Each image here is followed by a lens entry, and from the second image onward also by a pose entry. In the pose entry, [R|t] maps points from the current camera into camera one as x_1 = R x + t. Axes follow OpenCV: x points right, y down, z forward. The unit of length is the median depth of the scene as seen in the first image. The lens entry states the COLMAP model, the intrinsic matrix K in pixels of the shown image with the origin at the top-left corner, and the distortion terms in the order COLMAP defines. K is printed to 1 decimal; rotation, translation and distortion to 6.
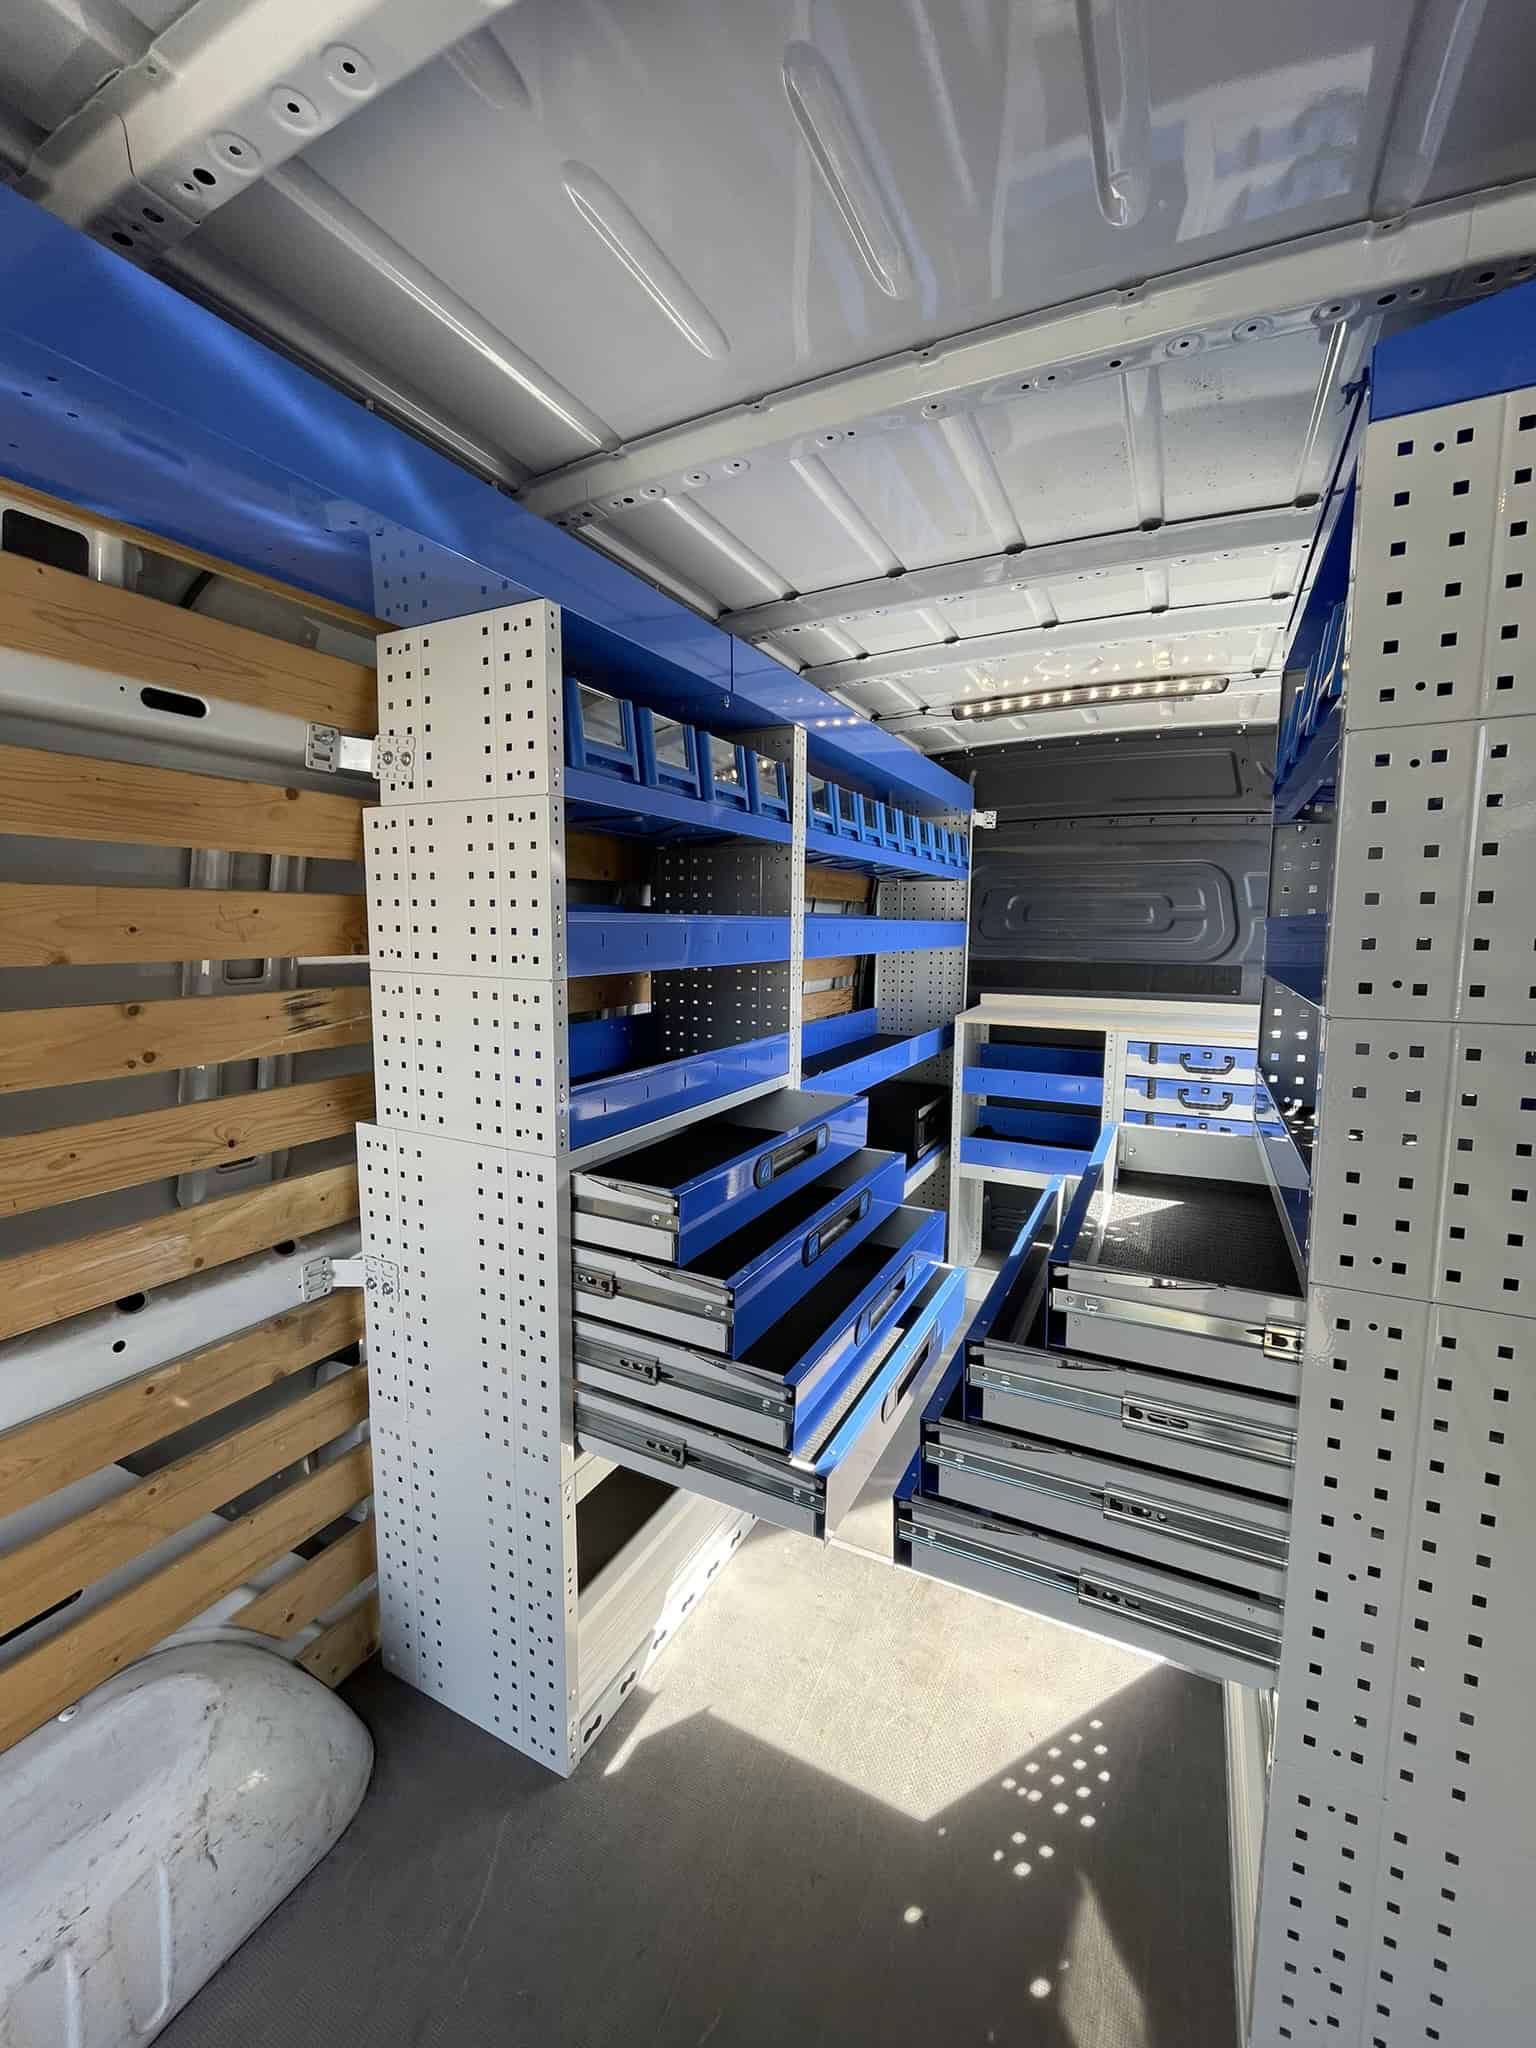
lens RADIAL K [[825.2, 0, 778.5], [0, 825.2, 1020.2], [0, 0, 1]] dist [-0.003836, 0.000178]
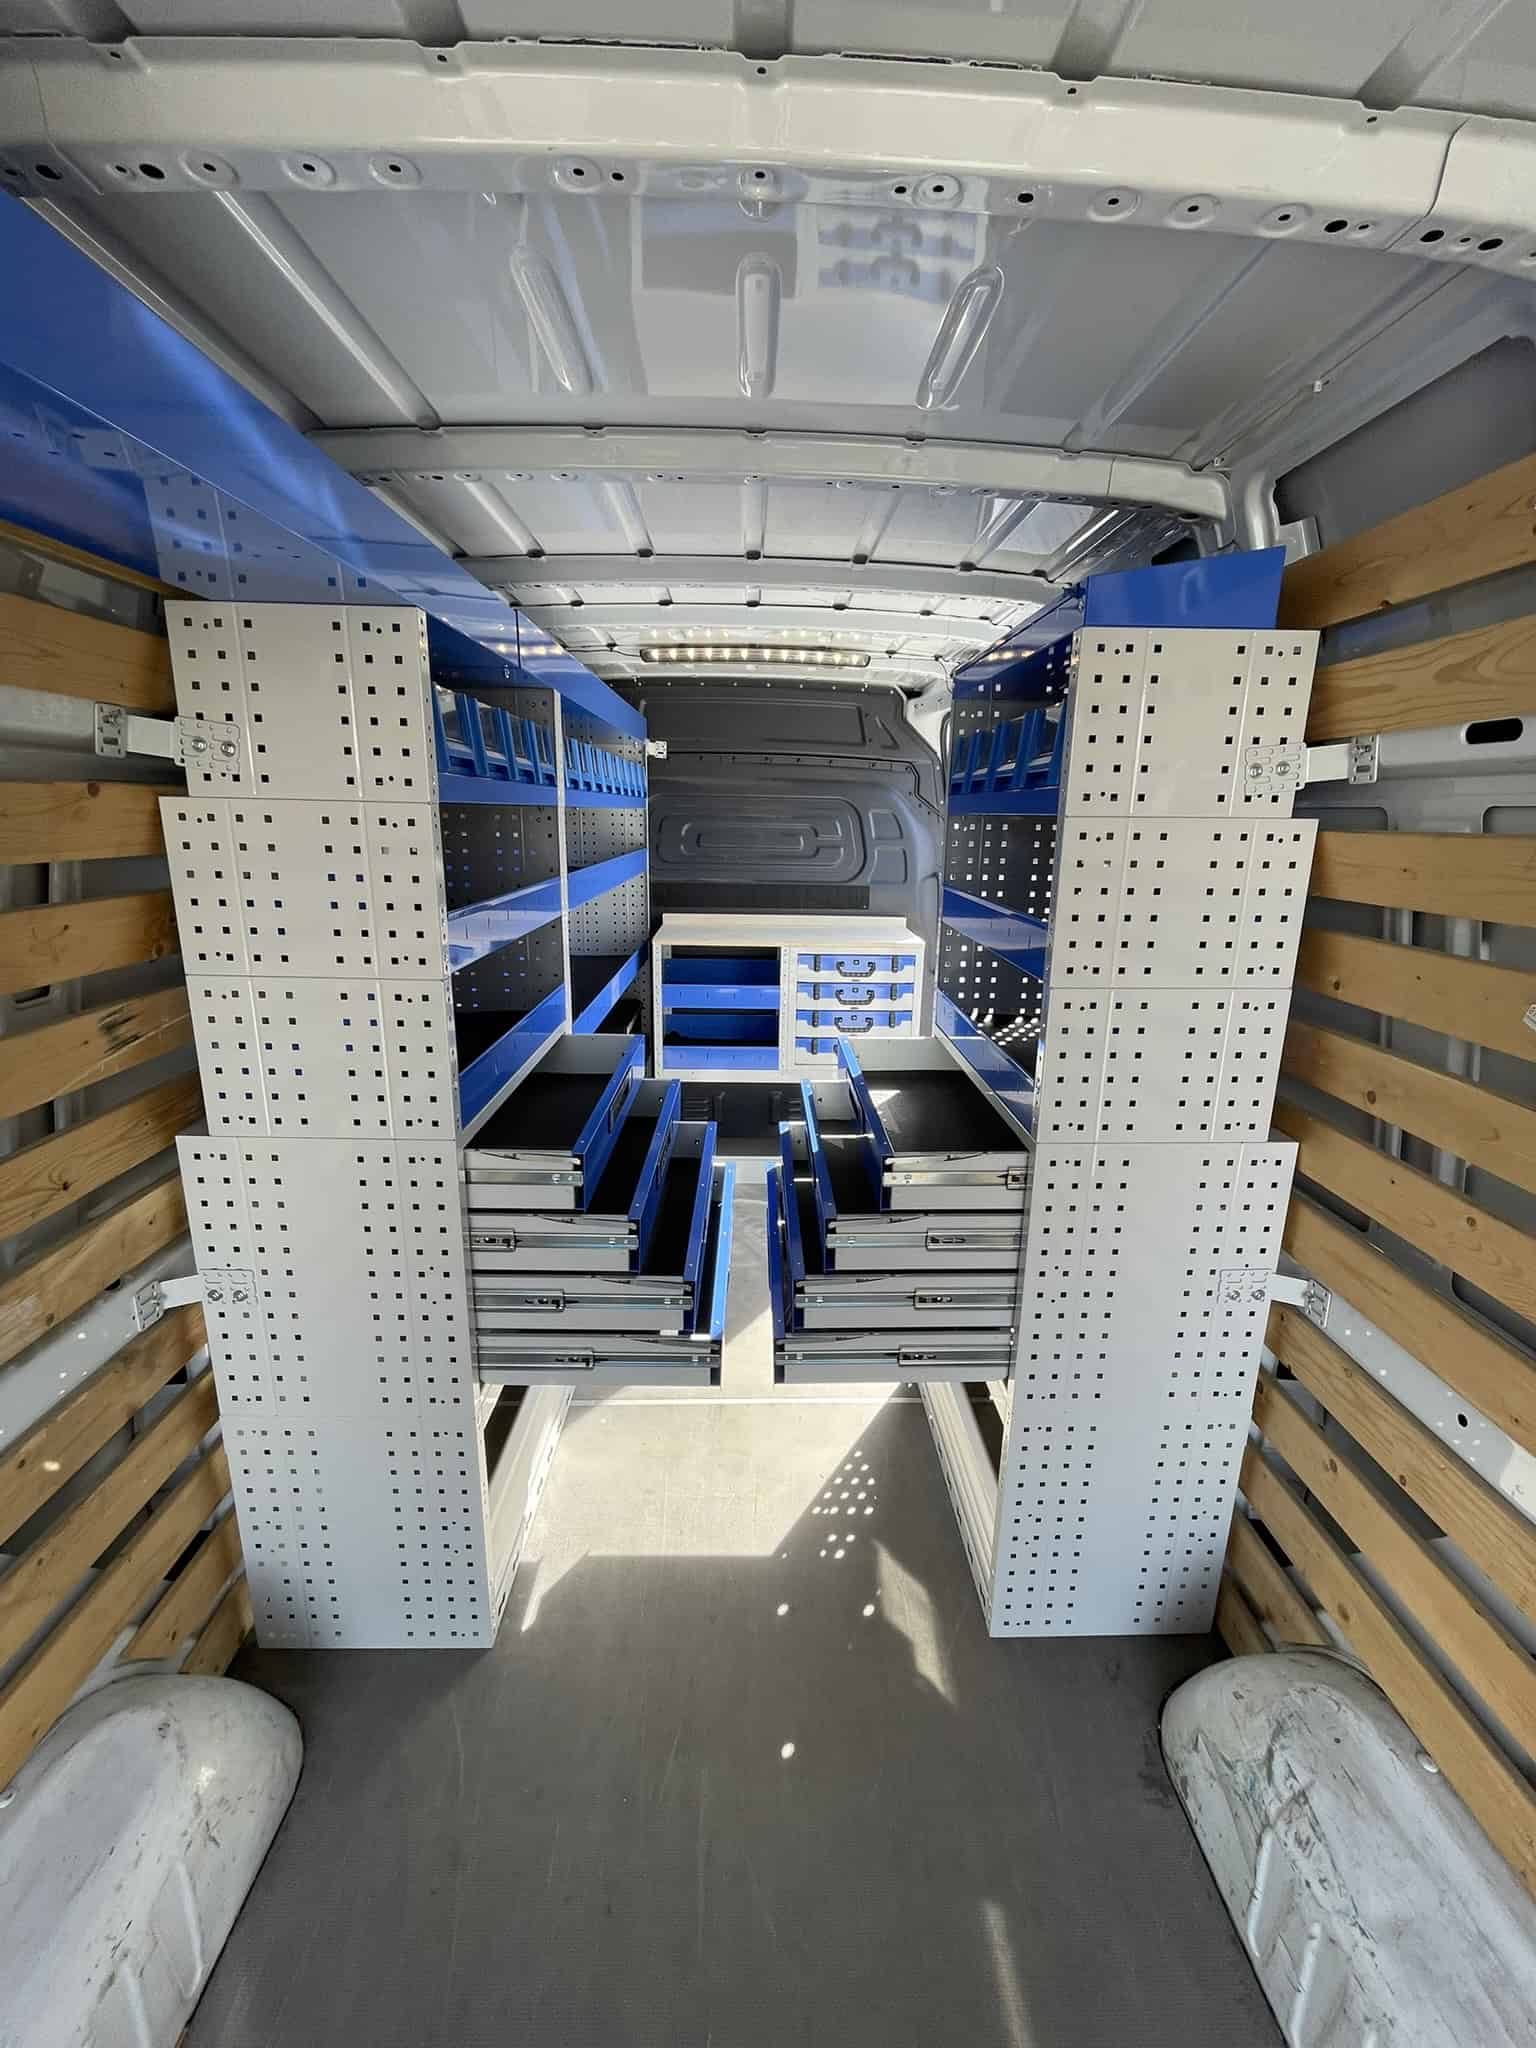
lens RADIAL K [[825.2, 0, 777.5], [0, 825.2, 1020.0], [0, 0, 1]] dist [-0.003836, 0.000178]
pose [[0.882647, -0.104907, 0.458180, -0.332937], [0.040858, 0.988209, 0.147556, -0.117304], [-0.468258, -0.111520, 0.876526, -0.117923]]
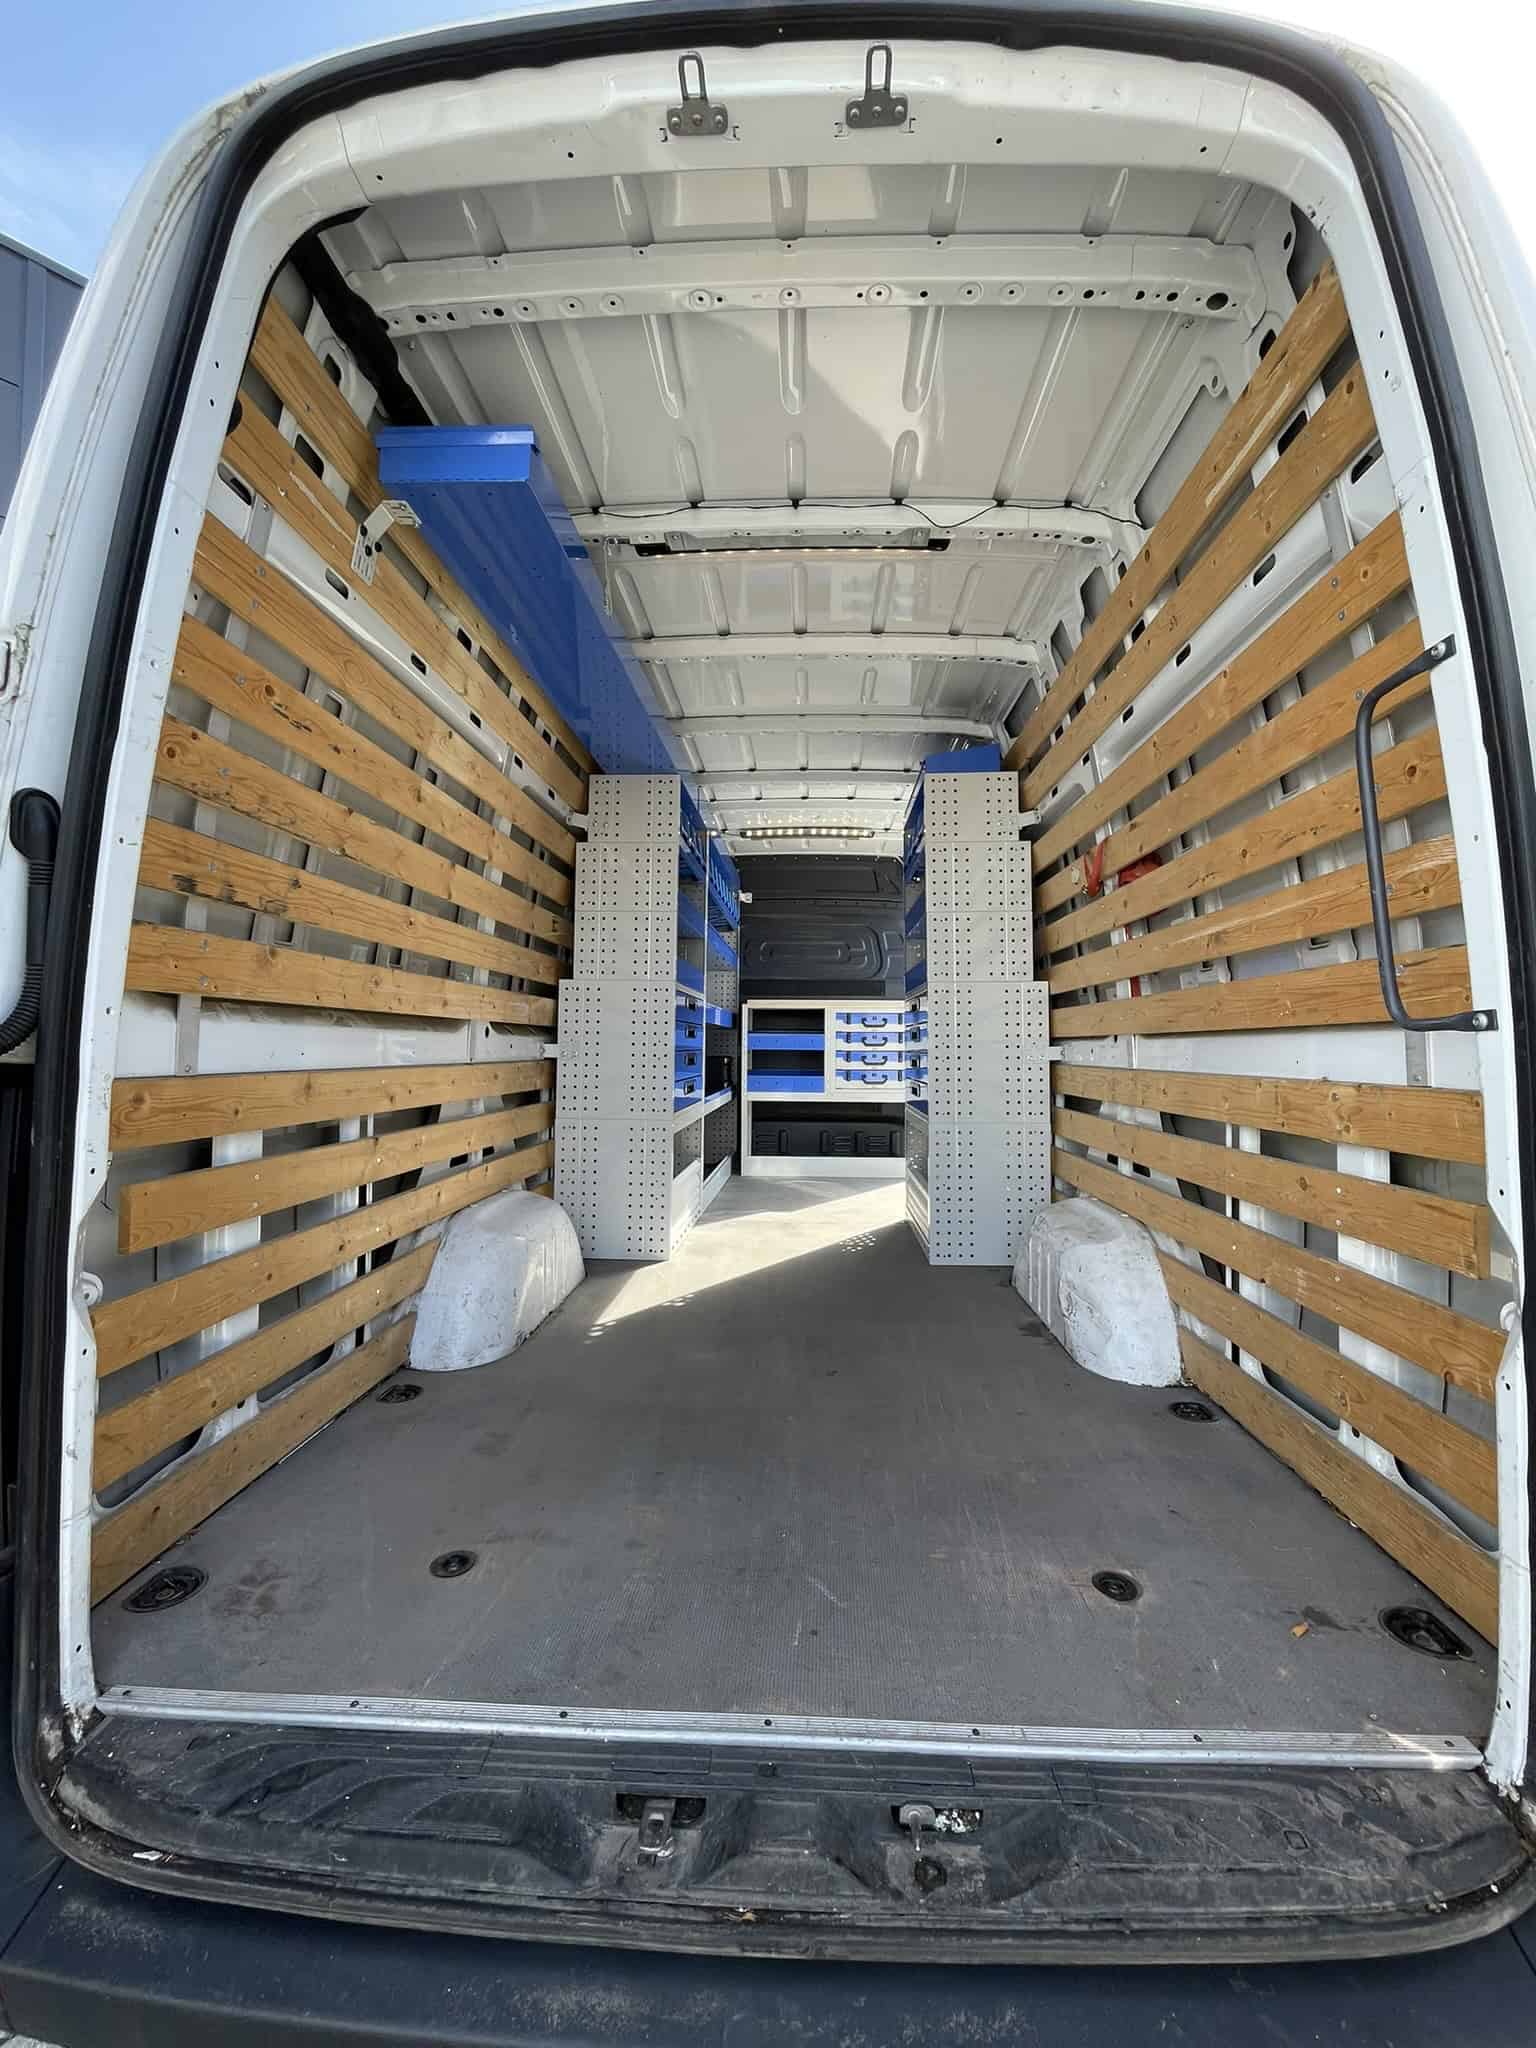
lens RADIAL K [[825.2, 0, 778.5], [0, 825.2, 1019.9], [0, 0, 1]] dist [-0.003836, 0.000178]
pose [[0.914187, 0.013549, 0.405066, -0.890636], [0.045544, 0.989676, -0.135891, 0.571427], [-0.402726, 0.142678, 0.904132, -1.248887]]
